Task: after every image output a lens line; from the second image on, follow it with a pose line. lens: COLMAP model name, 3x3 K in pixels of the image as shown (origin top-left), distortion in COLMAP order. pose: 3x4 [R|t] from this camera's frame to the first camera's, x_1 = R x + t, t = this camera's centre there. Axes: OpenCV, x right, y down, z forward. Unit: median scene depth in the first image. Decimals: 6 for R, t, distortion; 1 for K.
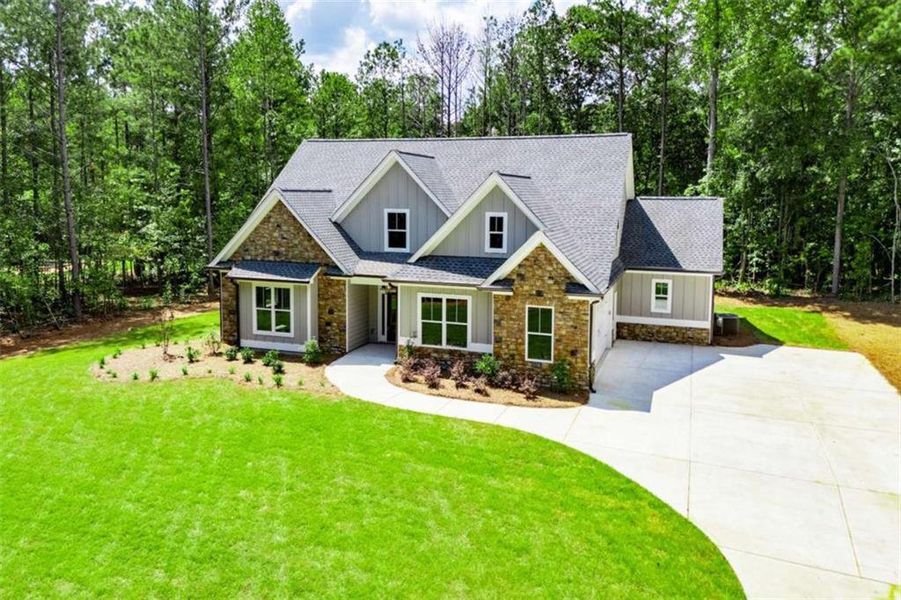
lens RADIAL K [[667.5, 0, 455.5], [0, 667.5, 263.8], [0, 0, 1]] dist [0.131301, -0.230407]
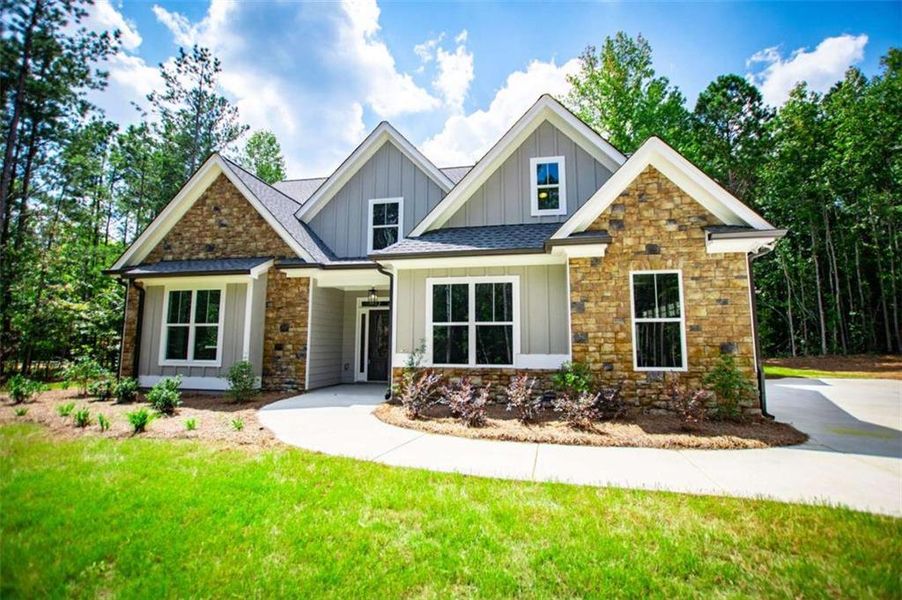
lens RADIAL K [[398.0, 0, 457.4], [0, 398.0, 301.4], [0, 0, 1]] dist [-0.029908, 0.002972]
pose [[0.987250, 0.011764, 0.158742, -0.085276], [0.022441, 0.977020, -0.211964, 0.140669], [-0.157588, 0.212824, 0.964299, 0.632222]]
